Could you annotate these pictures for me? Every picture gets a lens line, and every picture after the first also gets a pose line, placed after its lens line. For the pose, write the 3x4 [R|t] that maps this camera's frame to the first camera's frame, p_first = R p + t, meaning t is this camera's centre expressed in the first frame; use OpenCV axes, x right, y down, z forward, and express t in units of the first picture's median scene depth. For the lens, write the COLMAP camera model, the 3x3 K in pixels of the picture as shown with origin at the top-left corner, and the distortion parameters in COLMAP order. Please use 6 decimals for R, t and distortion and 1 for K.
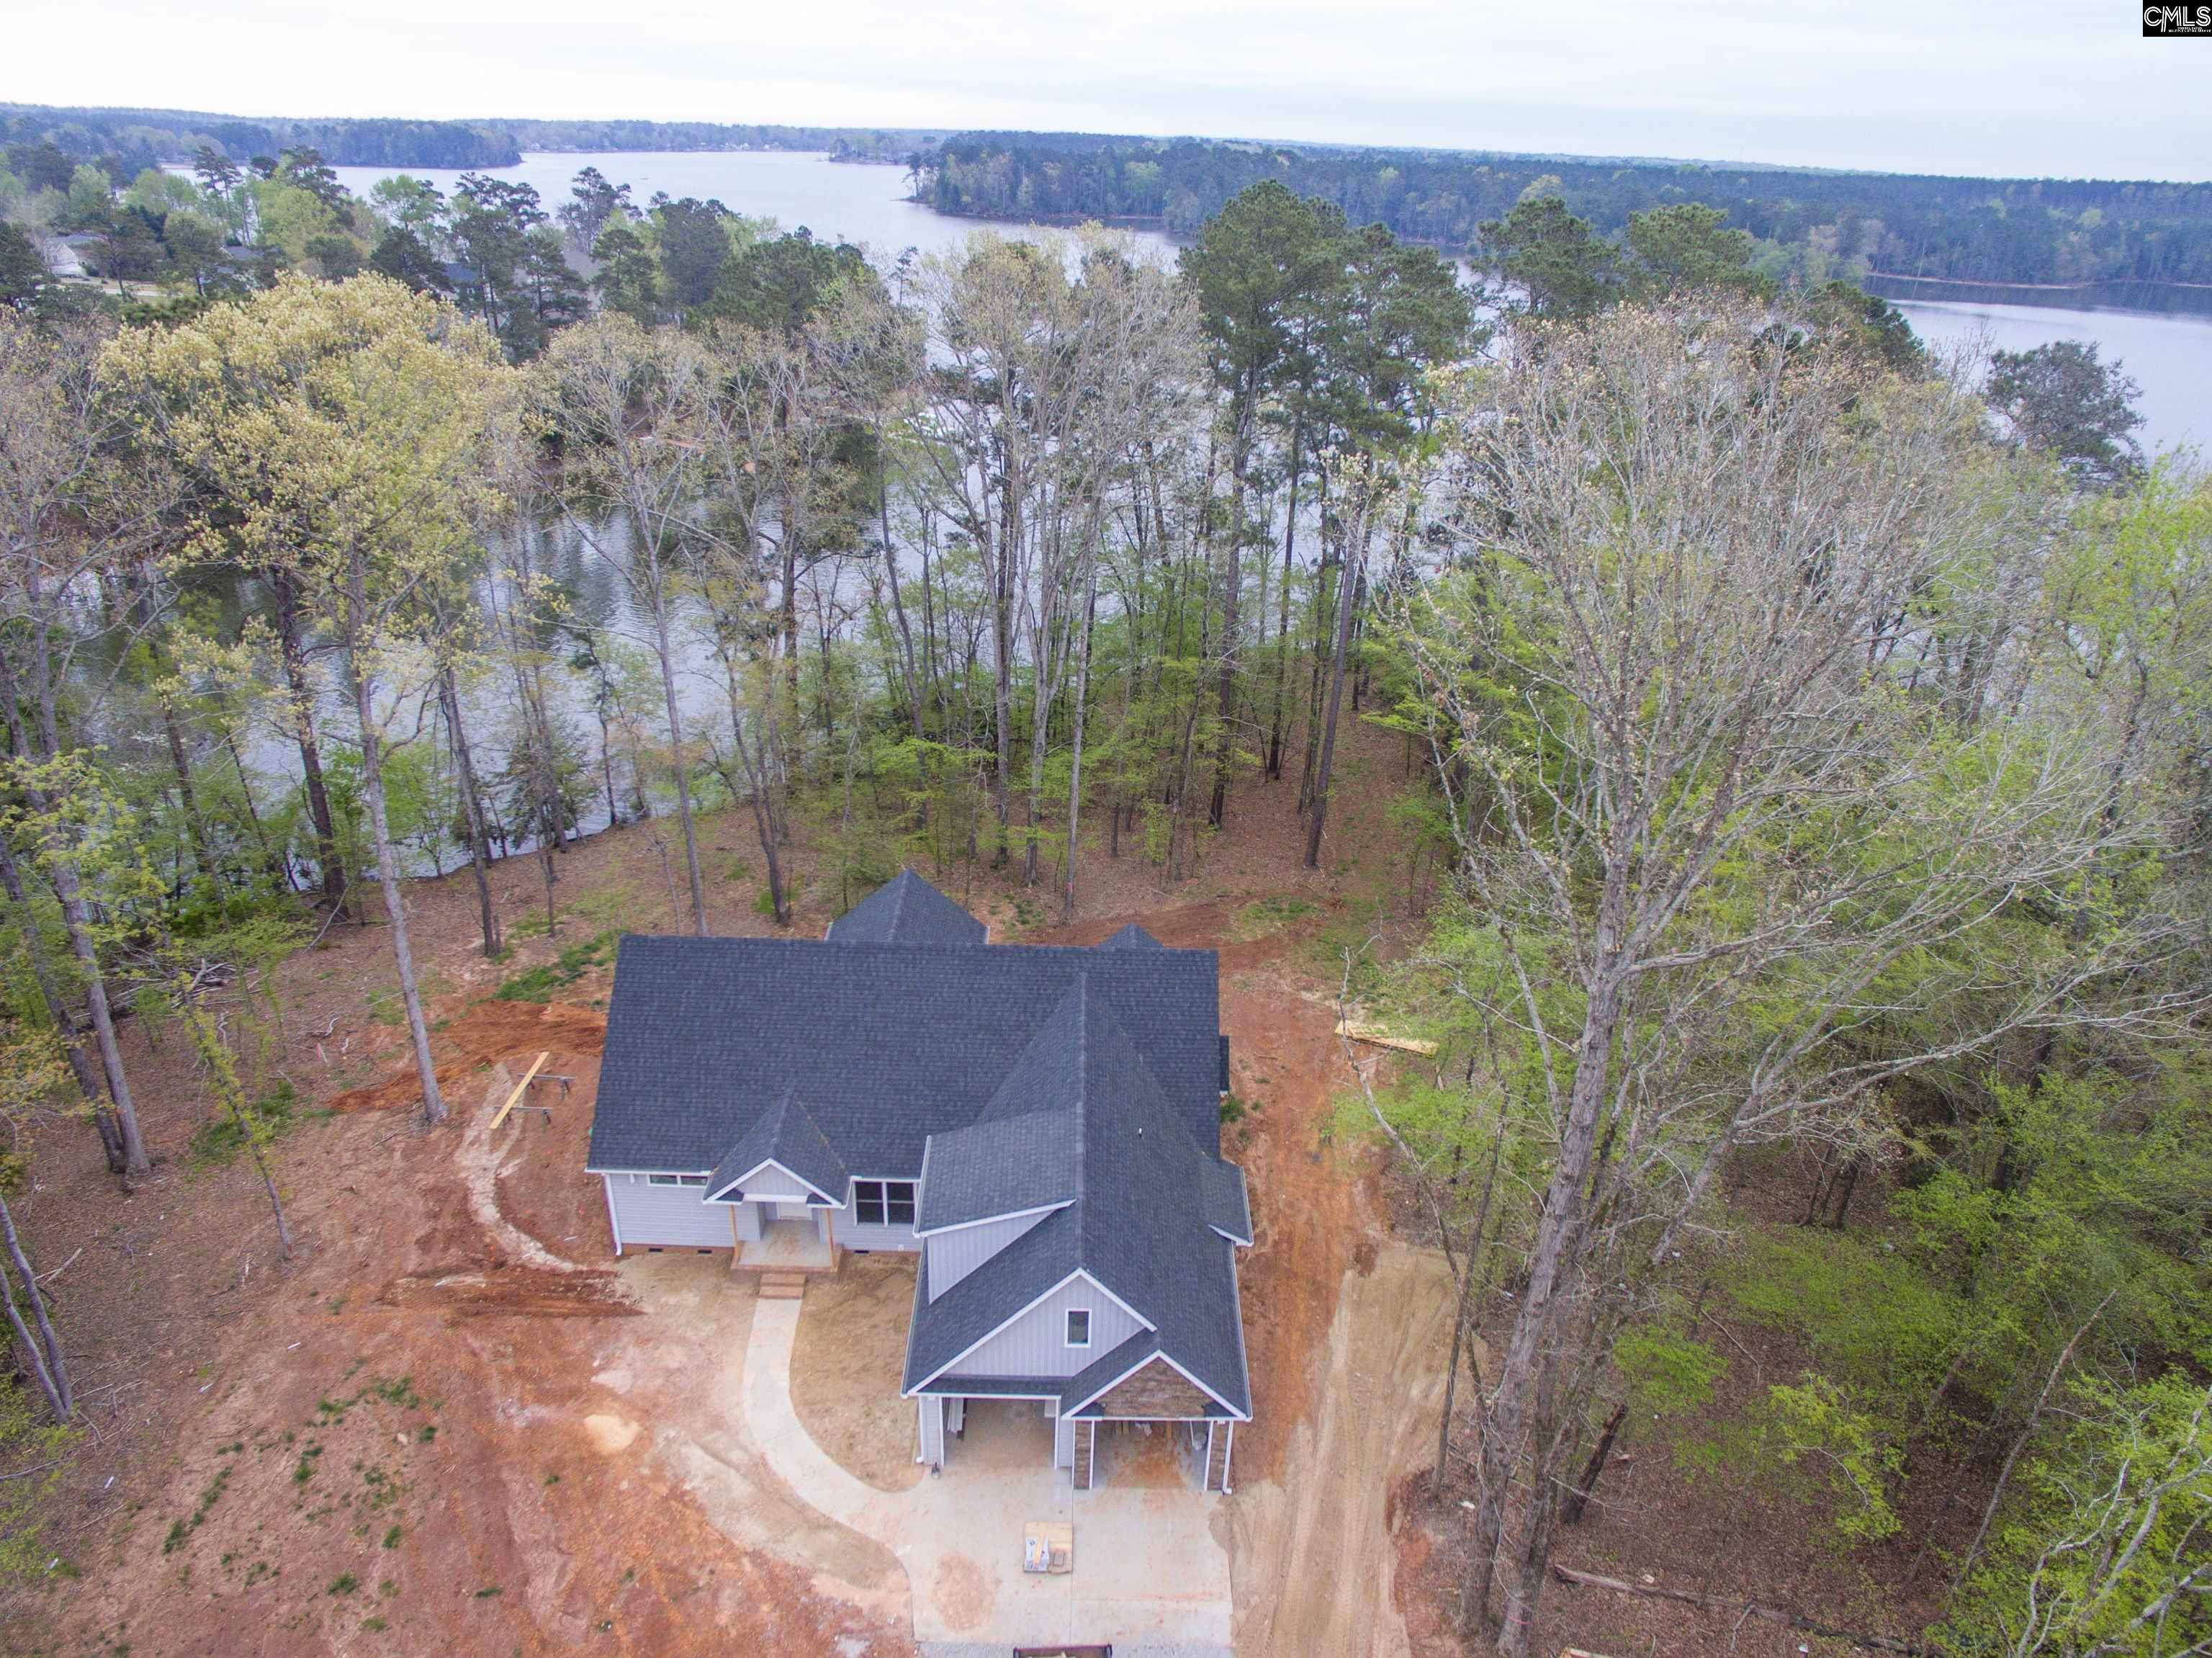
lens RADIAL K [[1482.4, 0, 1115.9], [0, 1482.4, 851.5], [0, 0, 1]] dist [-0.129937, 0.092669]
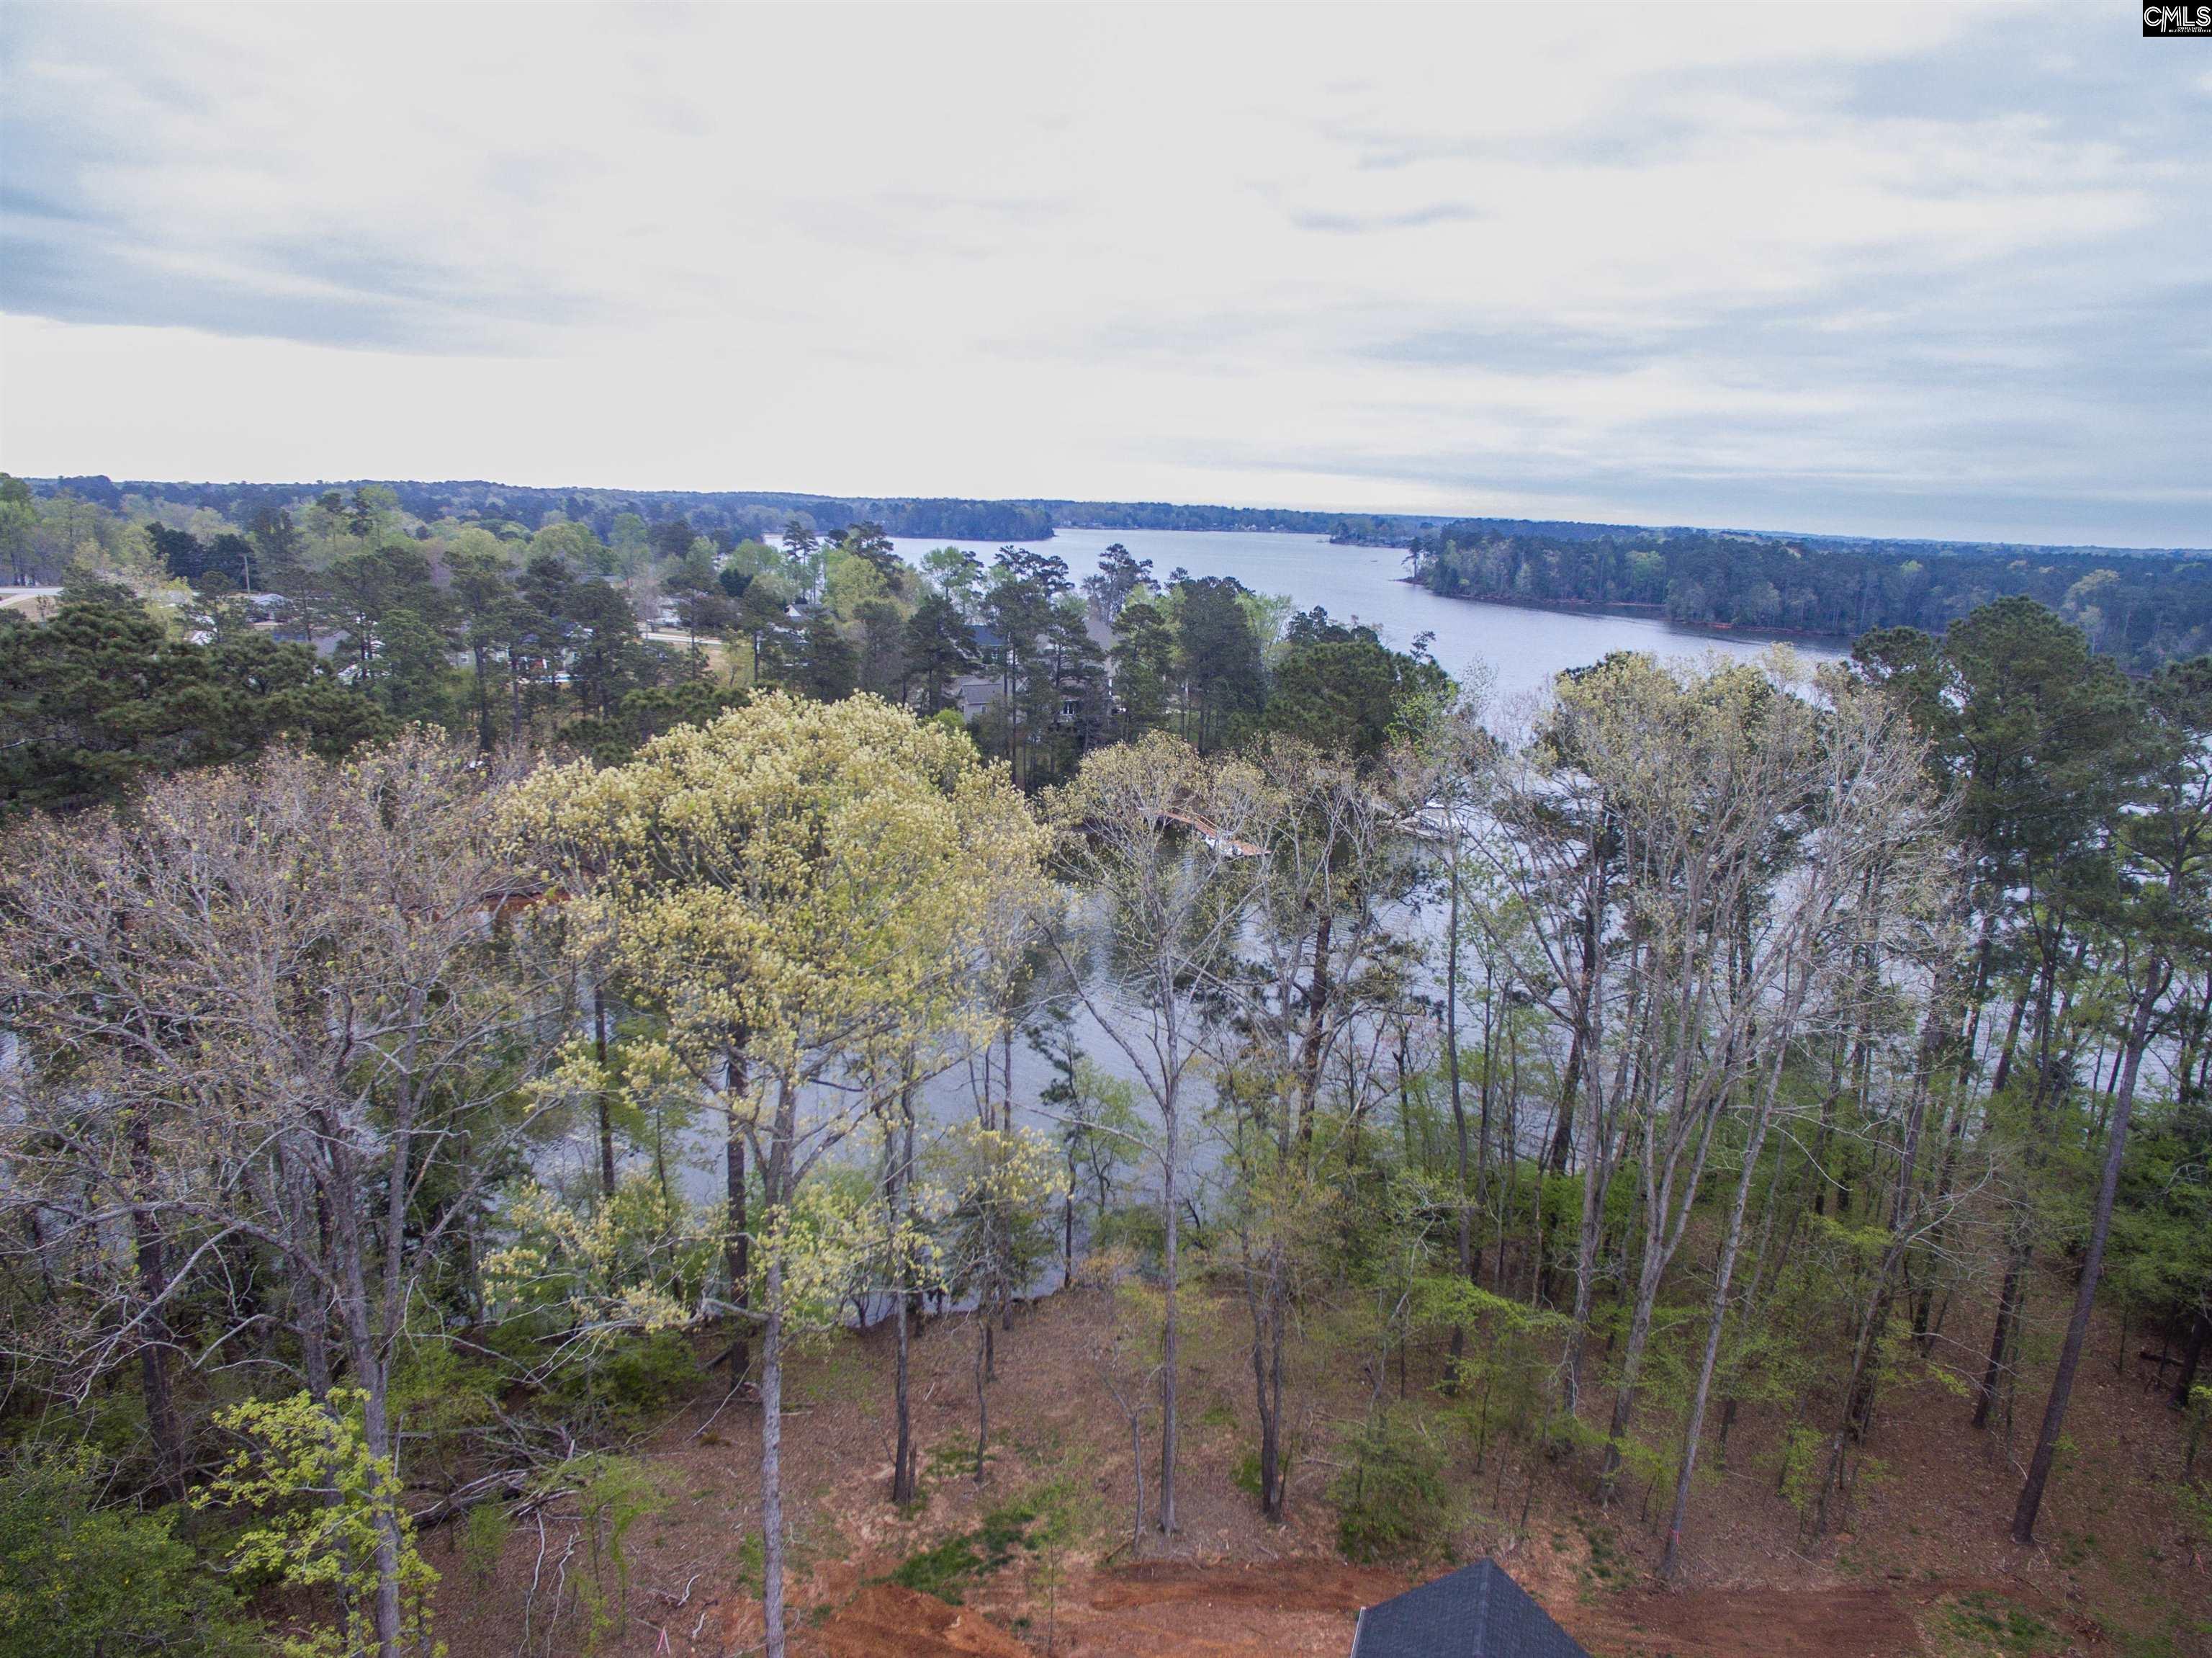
lens RADIAL K [[1482.4, 0, 1115.9], [0, 1482.4, 851.5], [0, 0, 1]] dist [-0.129937, 0.092669]
pose [[0.950109, 0.068540, -0.304293, -0.133264], [-0.138787, 0.966562, -0.215630, -0.144550], [0.279339, 0.247105, 0.927852, 0.277930]]
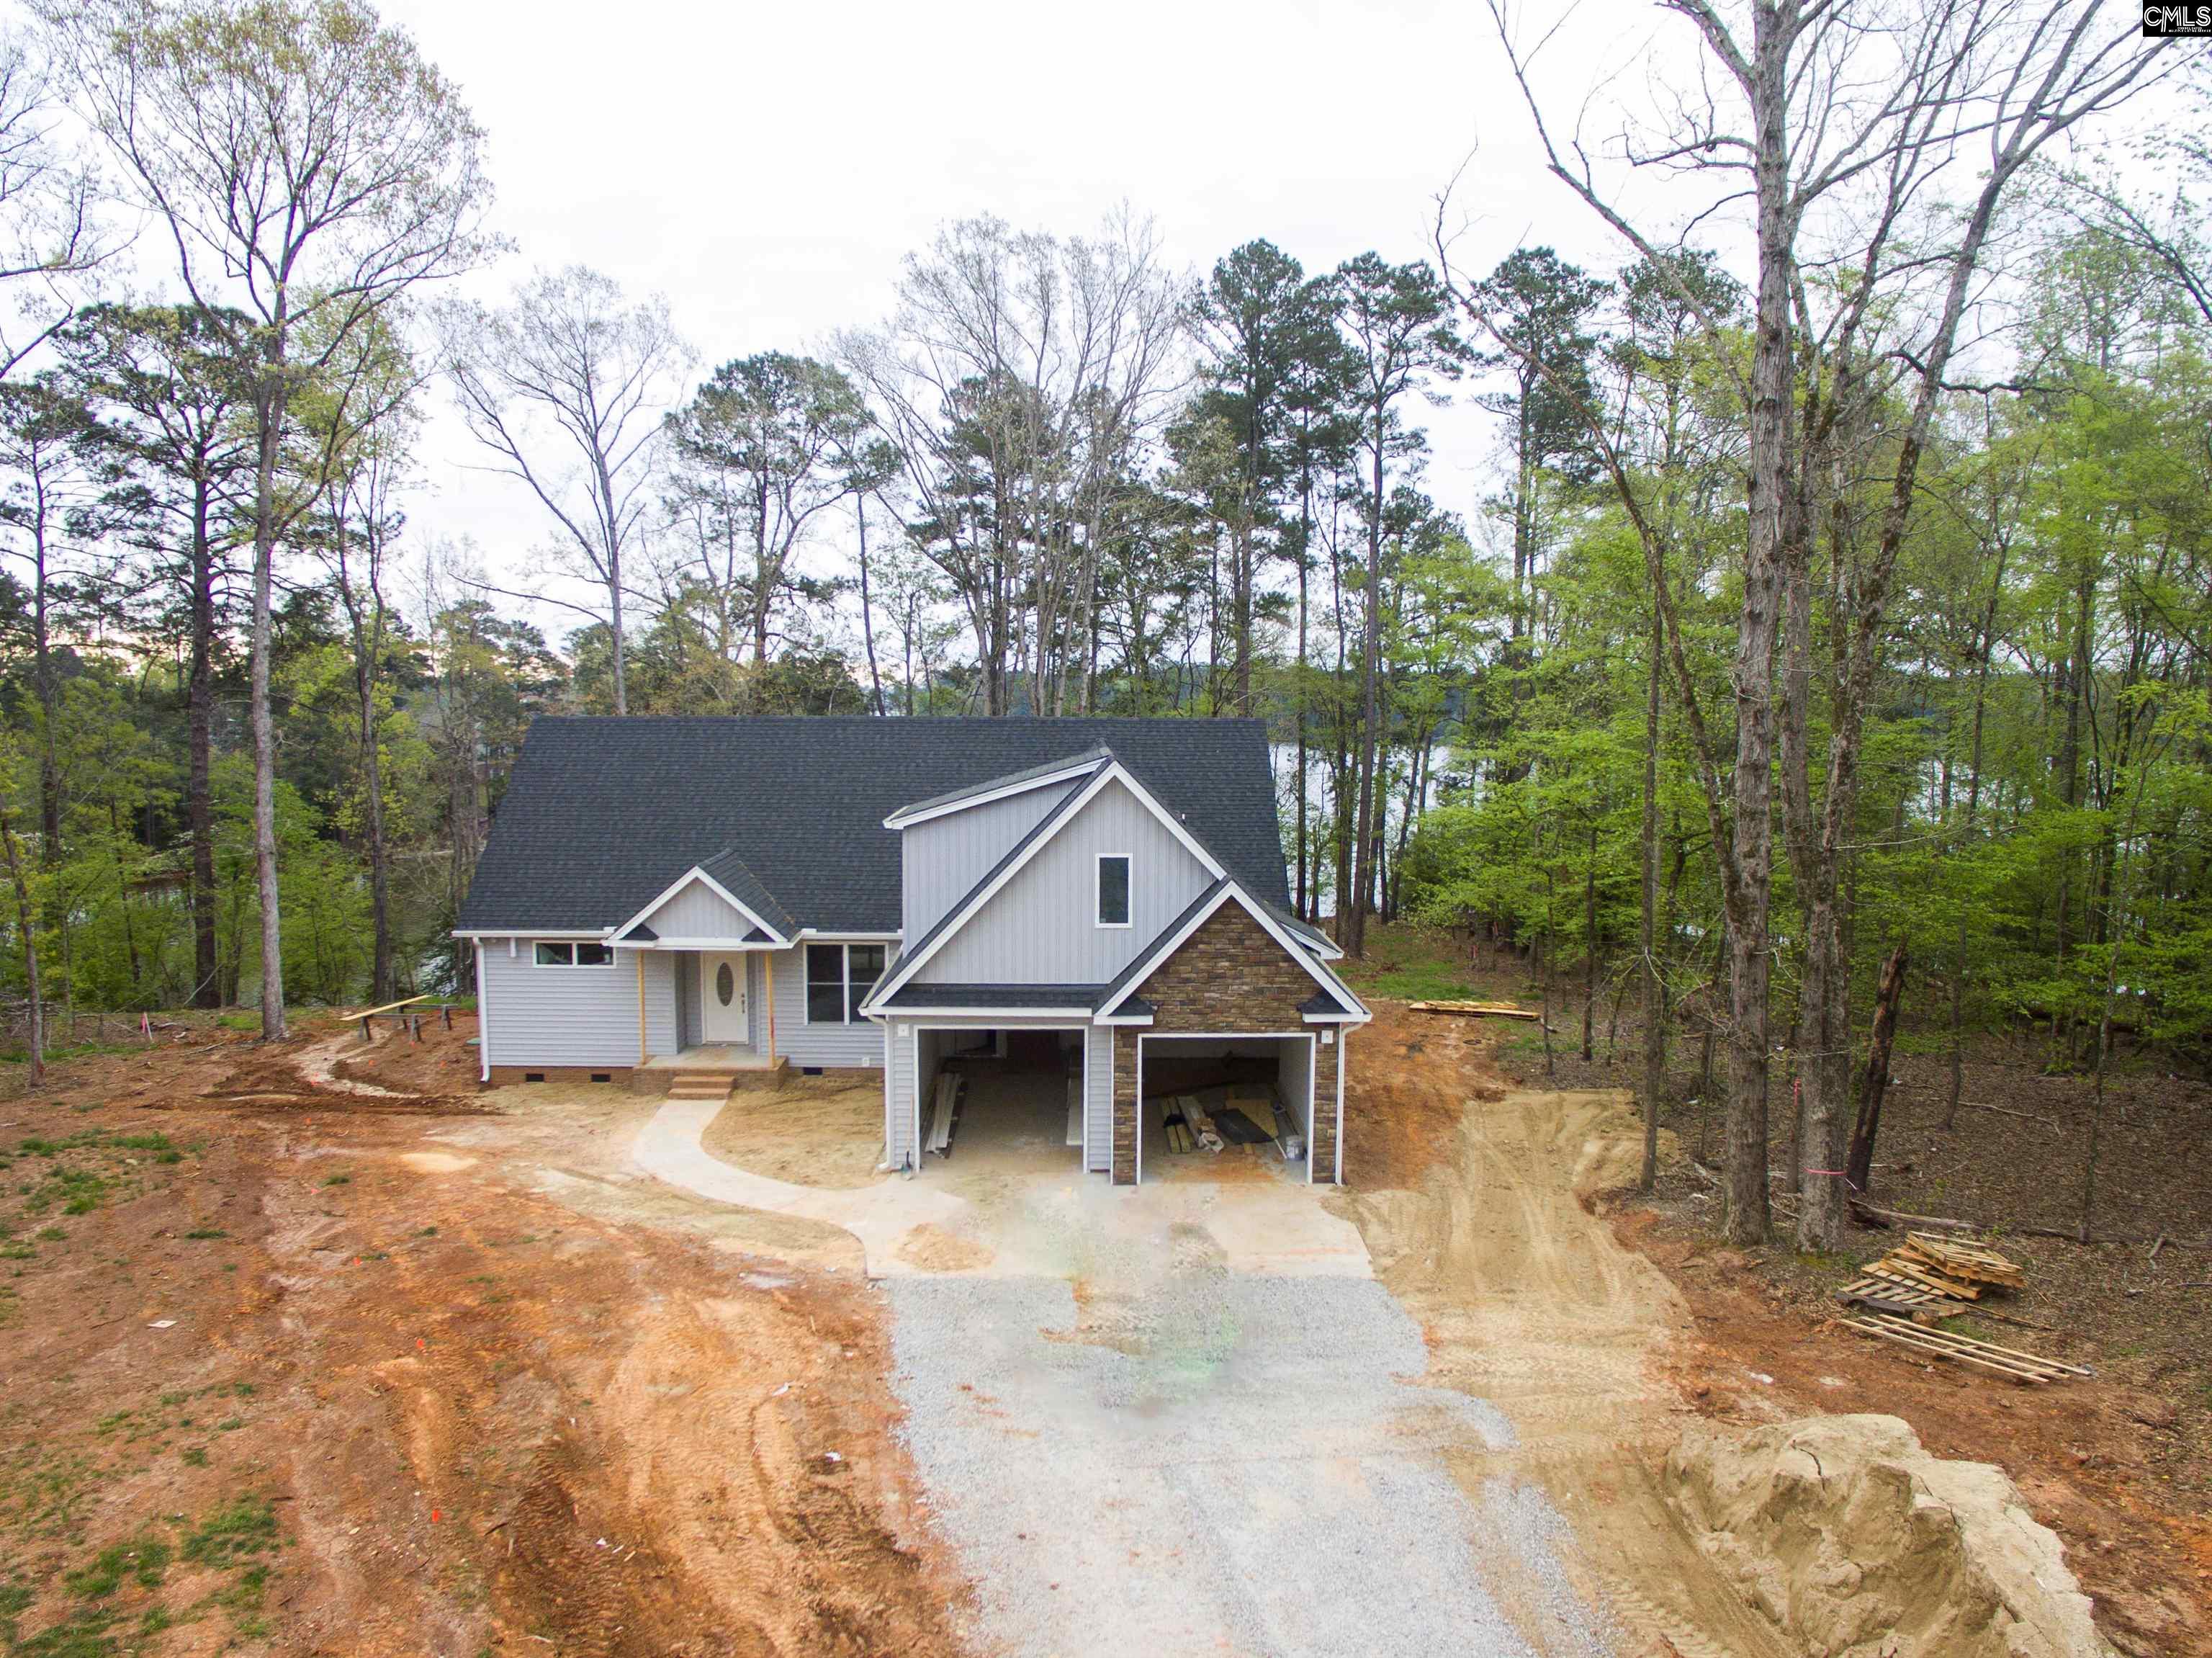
lens RADIAL K [[1565.3, 0, 1119.3], [0, 1565.3, 829.4], [0, 0, 1]] dist [-0.116477, 0.066769]
pose [[0.999451, -0.030744, 0.012313, -0.021403], [0.033118, 0.929939, -0.366221, 0.389549], [-0.000191, 0.366428, 0.930447, 0.193269]]
